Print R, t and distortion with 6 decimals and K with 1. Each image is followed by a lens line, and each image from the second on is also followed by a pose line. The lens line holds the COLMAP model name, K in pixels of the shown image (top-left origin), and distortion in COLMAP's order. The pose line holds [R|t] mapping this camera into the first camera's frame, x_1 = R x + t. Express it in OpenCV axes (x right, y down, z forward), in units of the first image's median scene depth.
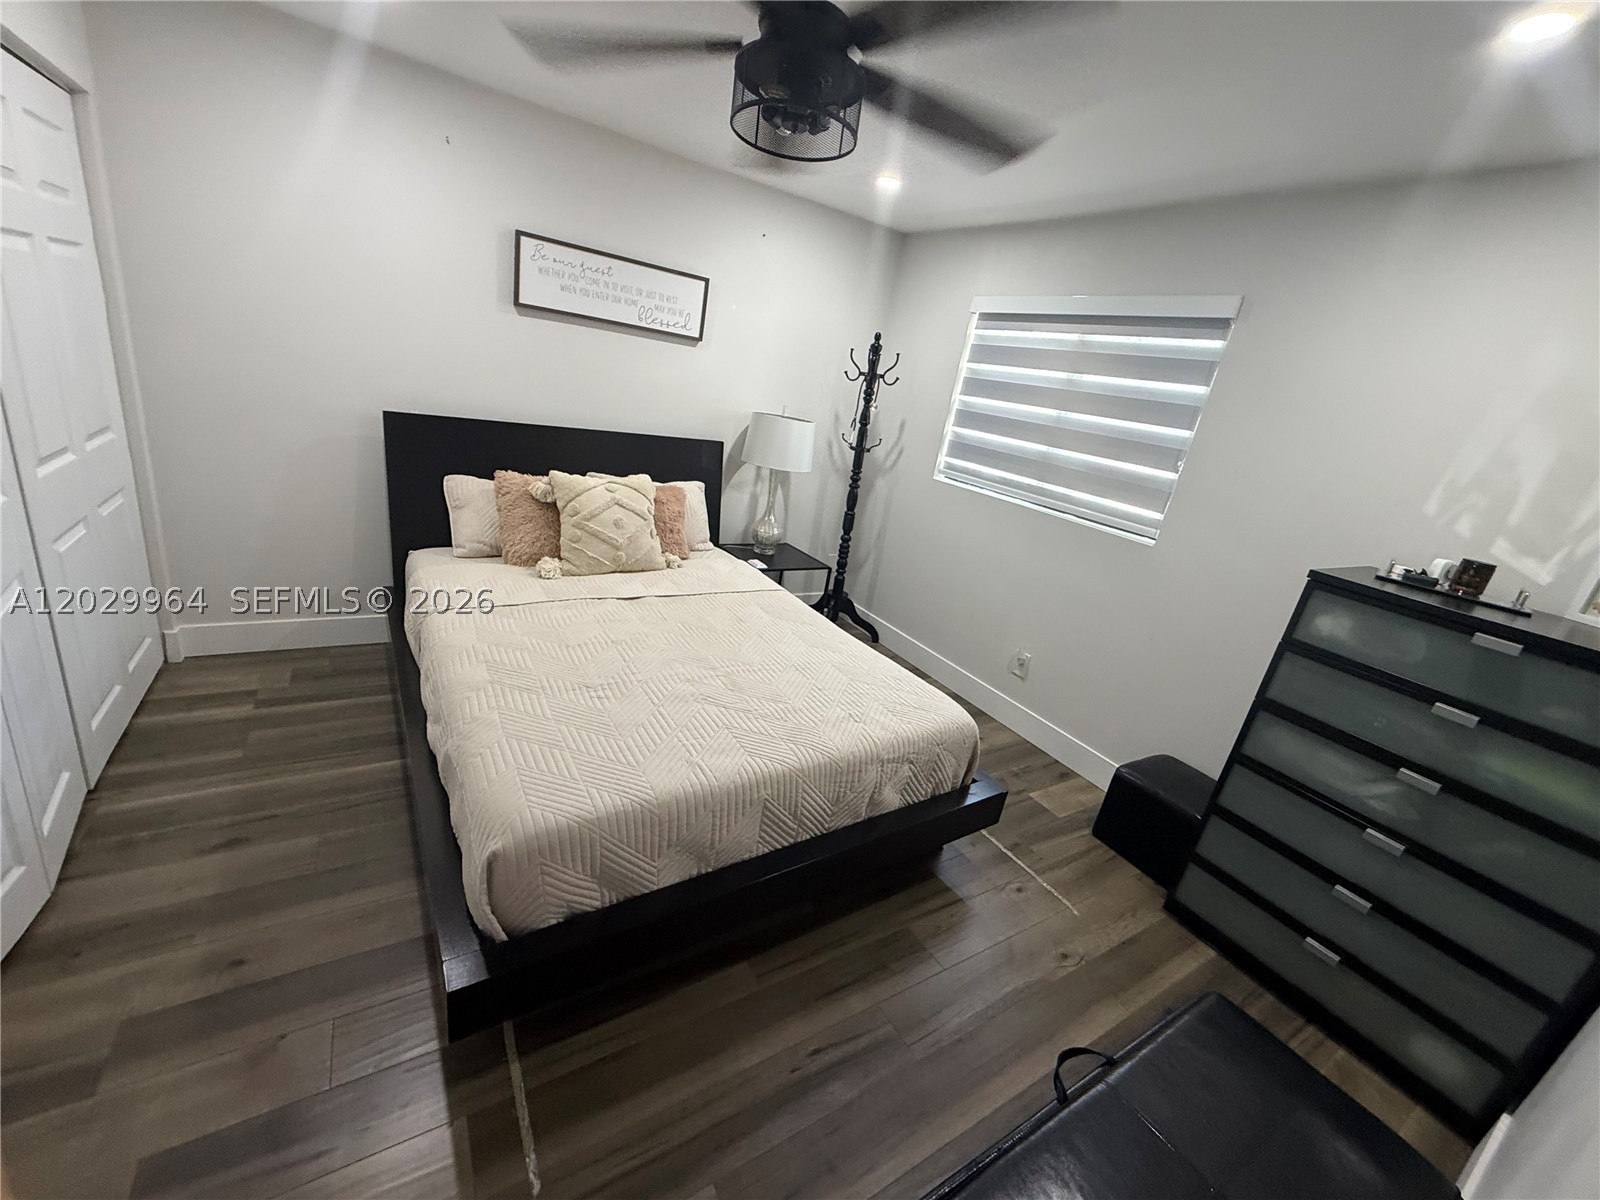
lens RADIAL K [[637.0, 0, 795.0], [0, 637.0, 597.6], [0, 0, 1]] dist [0.002999, -0.000847]
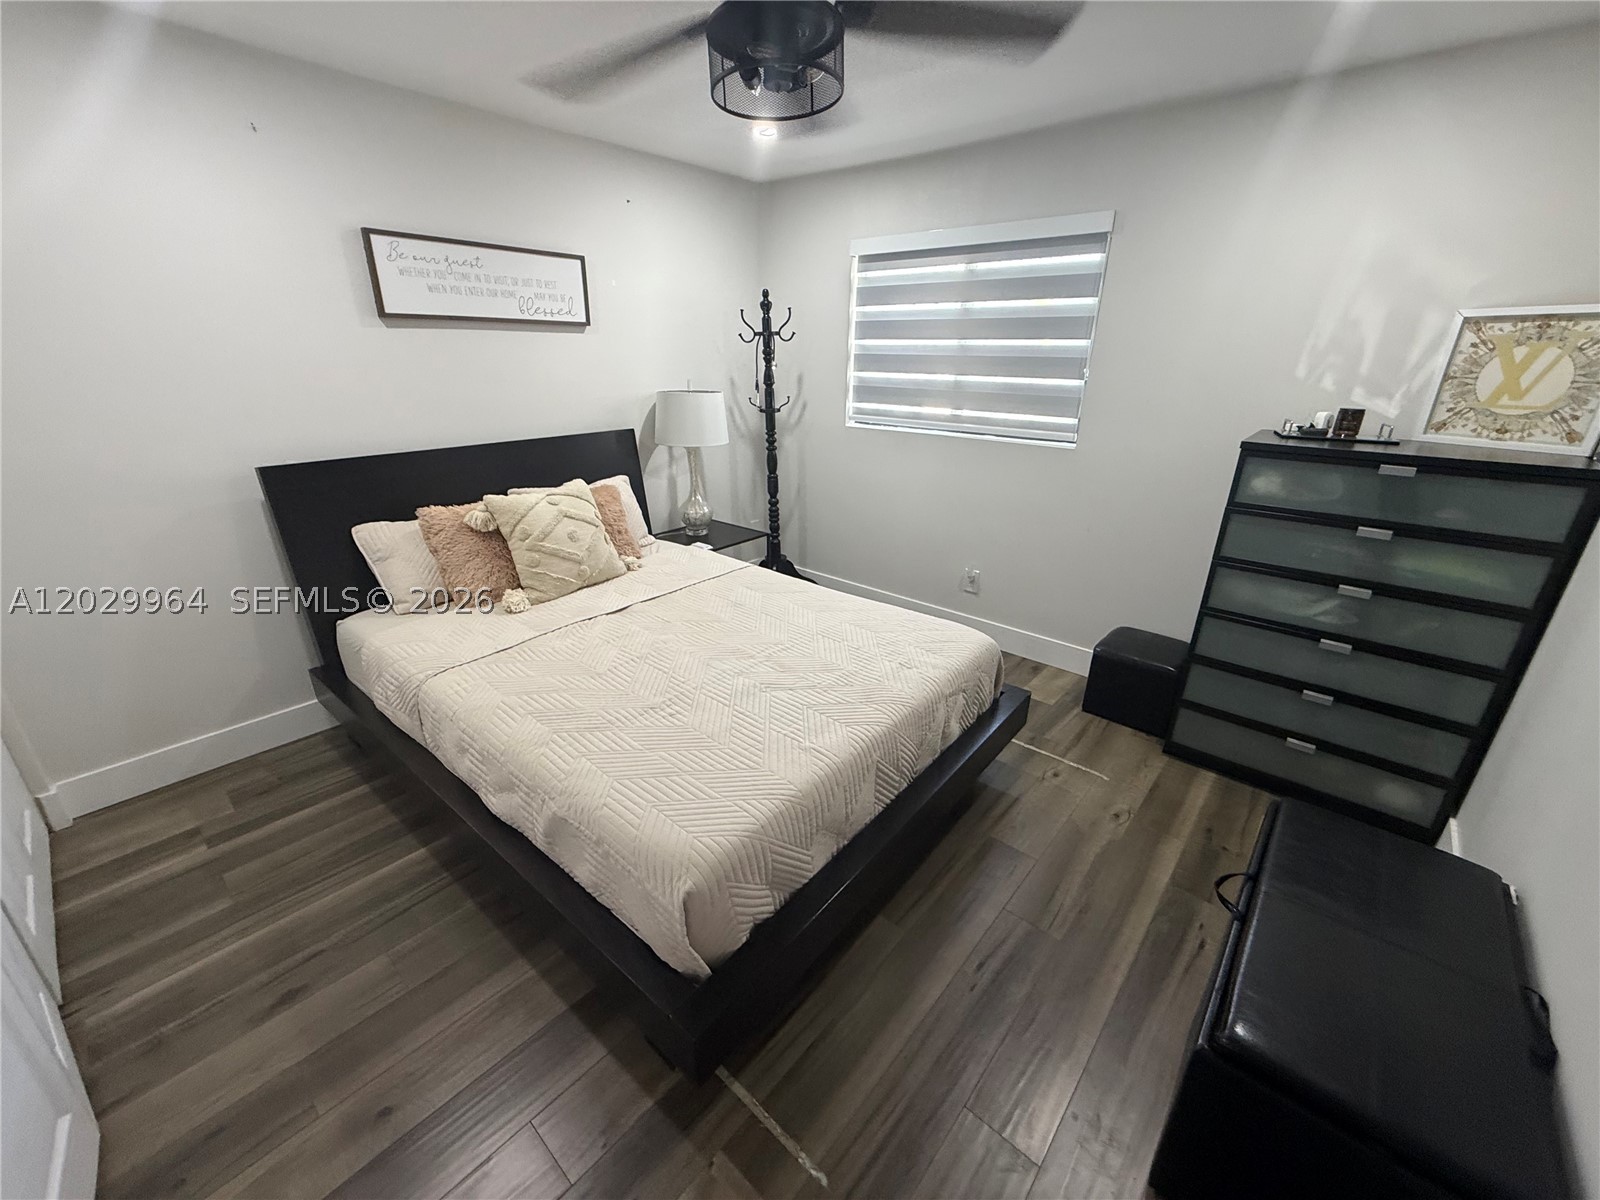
lens RADIAL K [[637.0, 0, 796.6], [0, 637.0, 598.0], [0, 0, 1]] dist [0.002999, -0.000847]
pose [[0.946402, -0.243883, 0.211764, -0.240419], [0.230314, 0.969226, 0.086927, -0.045309], [-0.226447, -0.033496, 0.973447, 0.022619]]
